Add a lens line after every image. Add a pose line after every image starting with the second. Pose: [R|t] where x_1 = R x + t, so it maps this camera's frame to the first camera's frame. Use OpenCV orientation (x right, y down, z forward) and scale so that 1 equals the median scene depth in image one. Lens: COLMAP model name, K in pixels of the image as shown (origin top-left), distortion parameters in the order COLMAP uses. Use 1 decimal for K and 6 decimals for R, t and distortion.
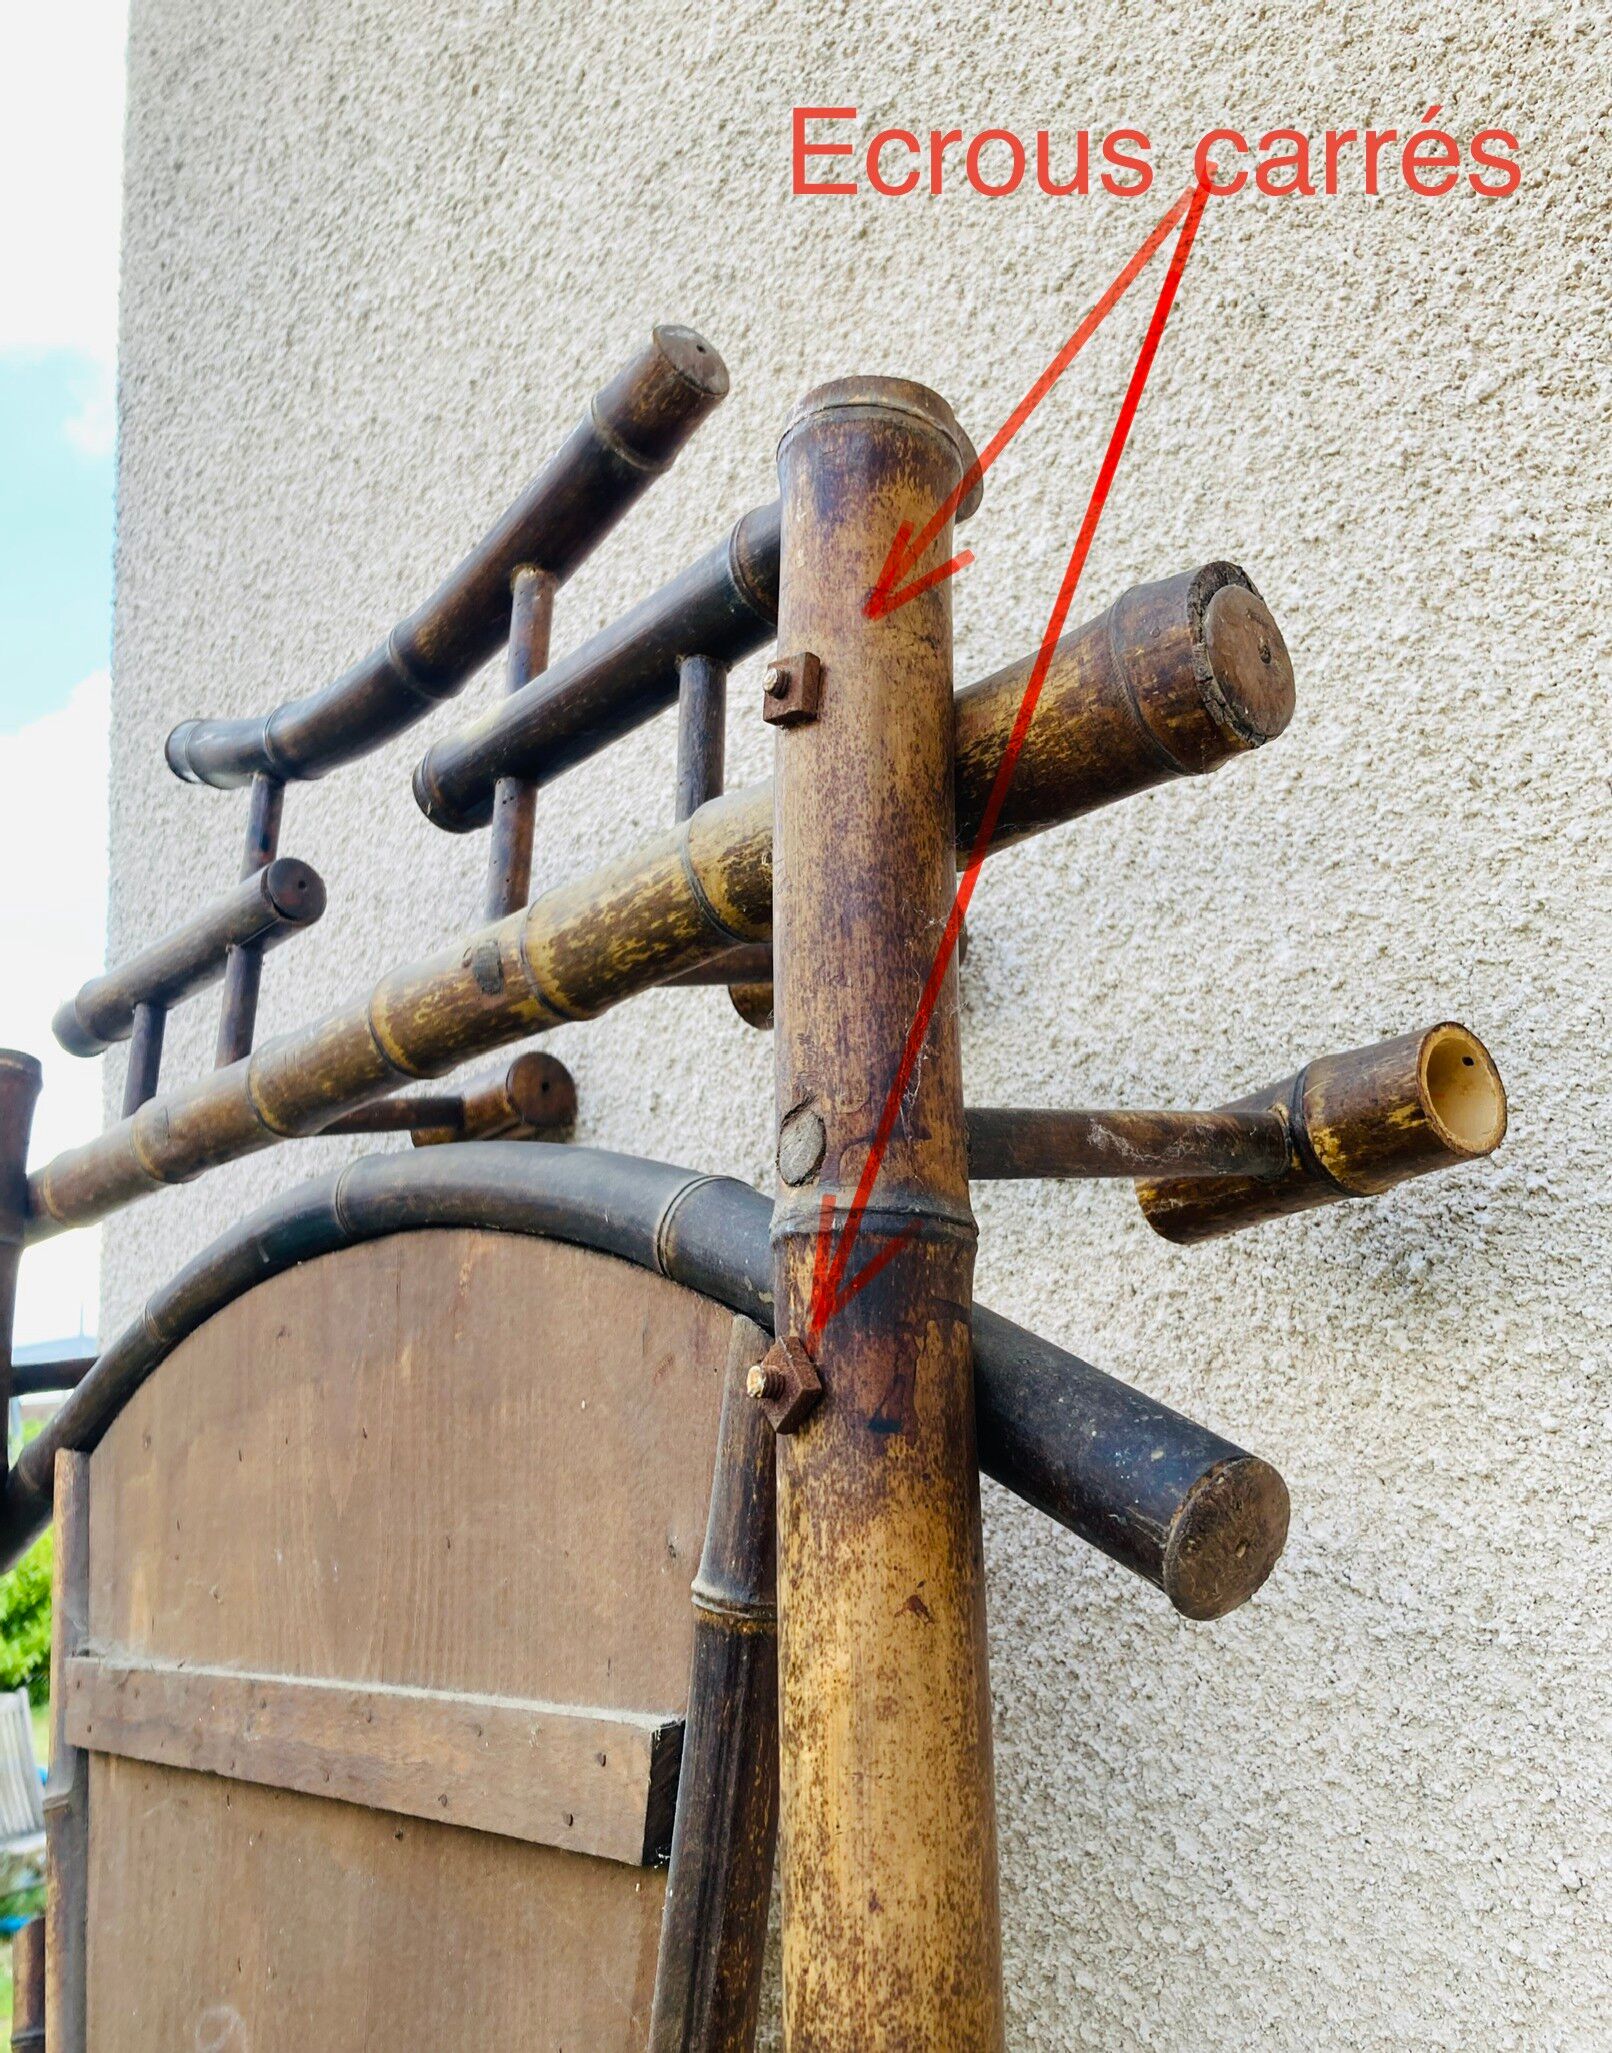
lens RADIAL K [[1814.9, 0, 778.7], [0, 1814.9, 1057.0], [0, 0, 1]] dist [0.017625, -0.011271]
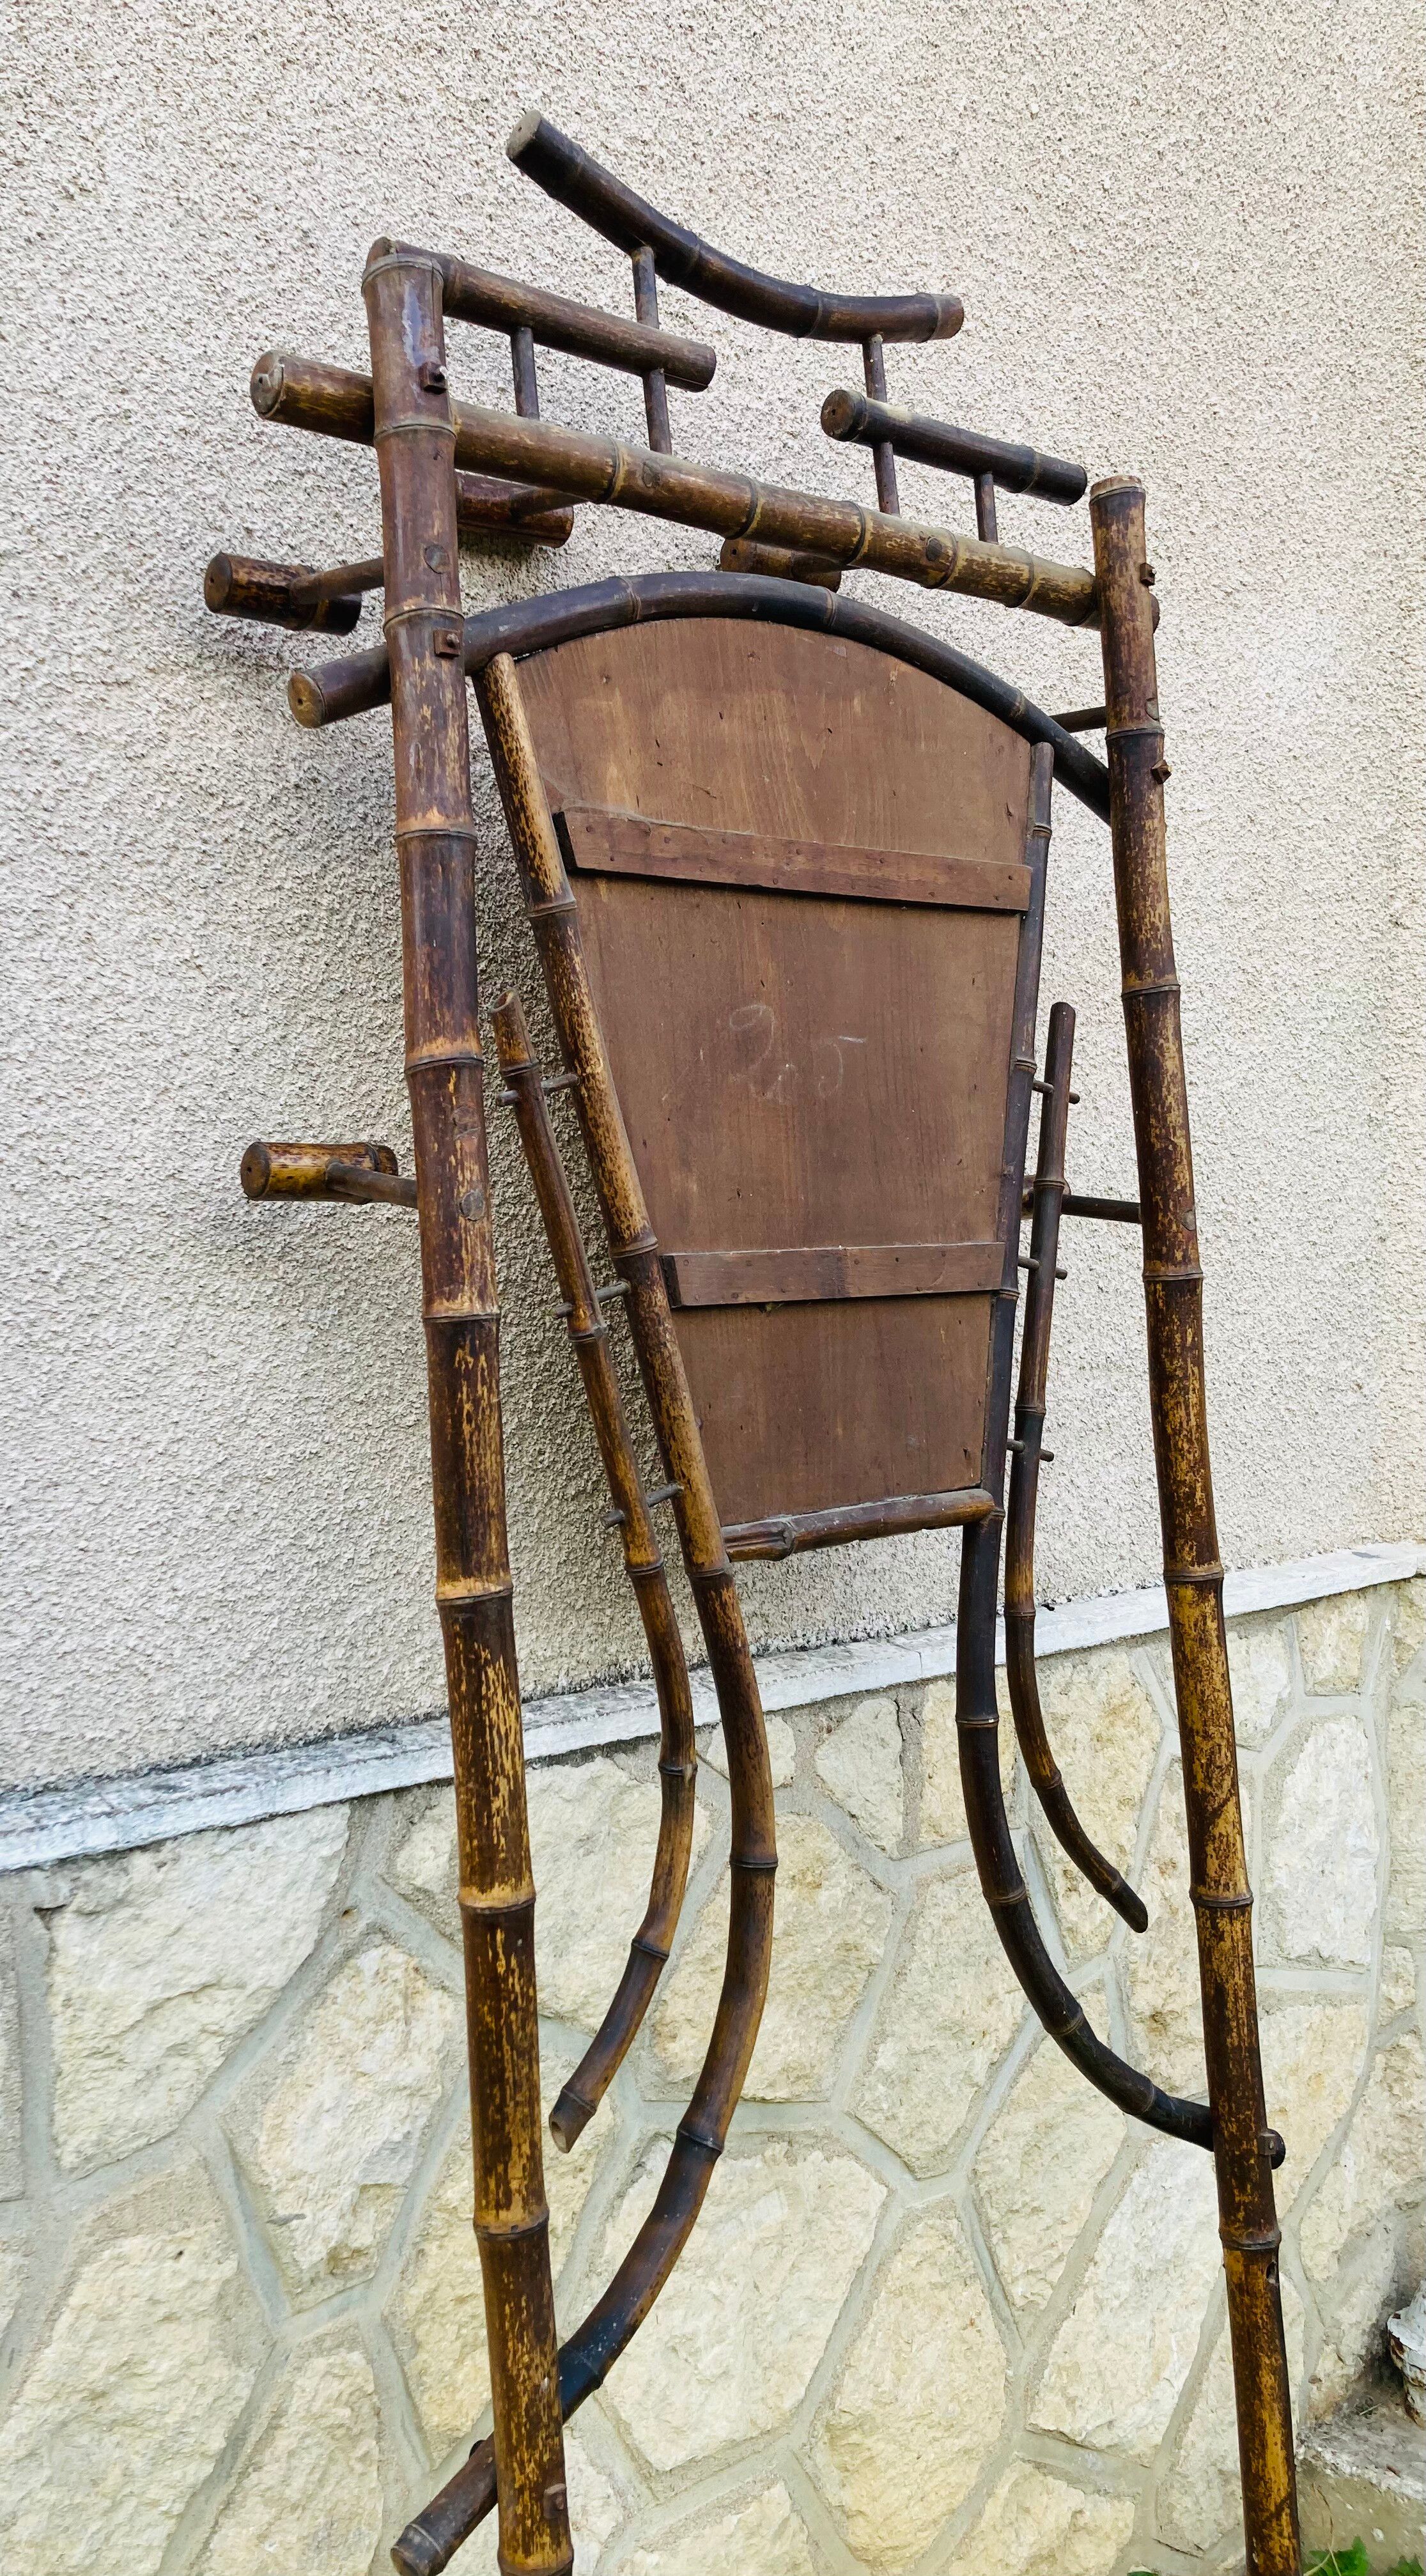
lens RADIAL K [[2105.6, 0, 538.9], [0, 2105.6, 1263.8], [0, 0, 1]] dist [0.035617, -0.026447]
pose [[-0.003737, 0.027791, 0.999607, -2.924525], [-0.205728, 0.978210, -0.027965, 1.053108], [-0.978602, -0.205751, 0.002062, 1.374623]]
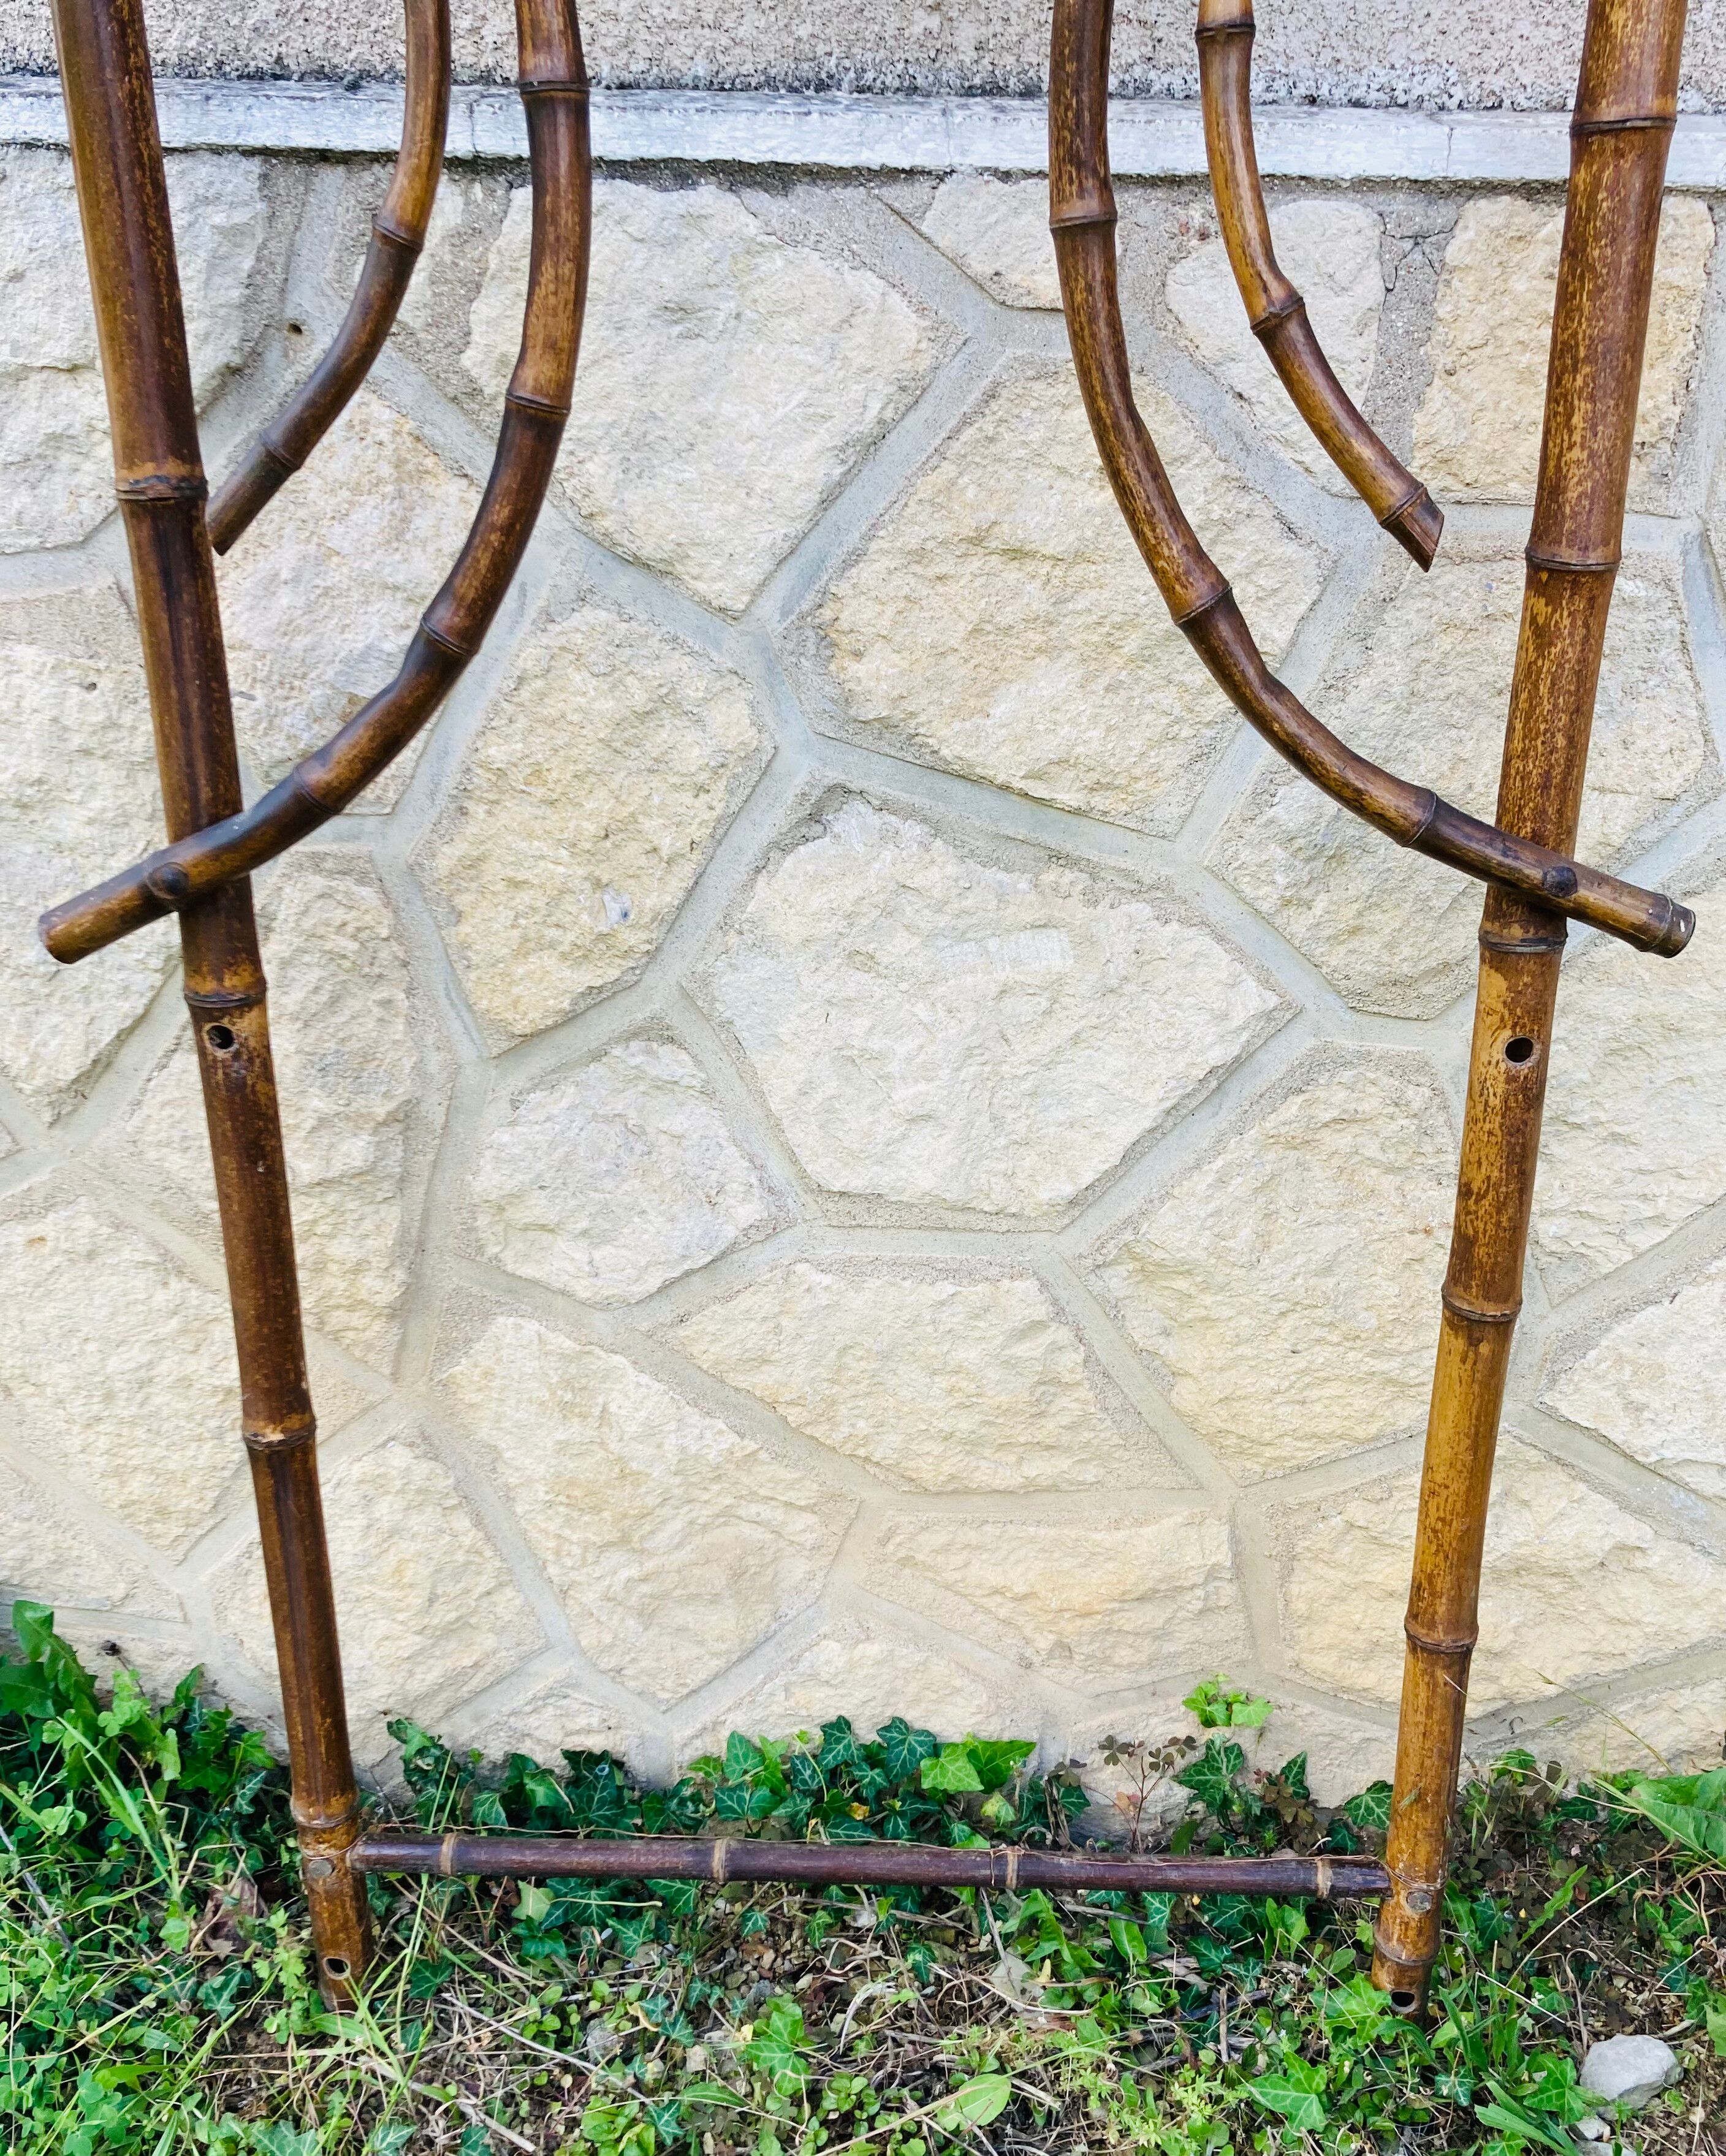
lens RADIAL K [[1988.5, 0, 884.4], [0, 1988.5, 1138.3], [0, 0, 1]] dist [0.034473, 0.000000]
pose [[0.673860, -0.261201, 0.691149, -1.439543], [-0.205160, 0.832495, 0.514647, 1.357774], [-0.709804, -0.488596, 0.507398, -0.260766]]
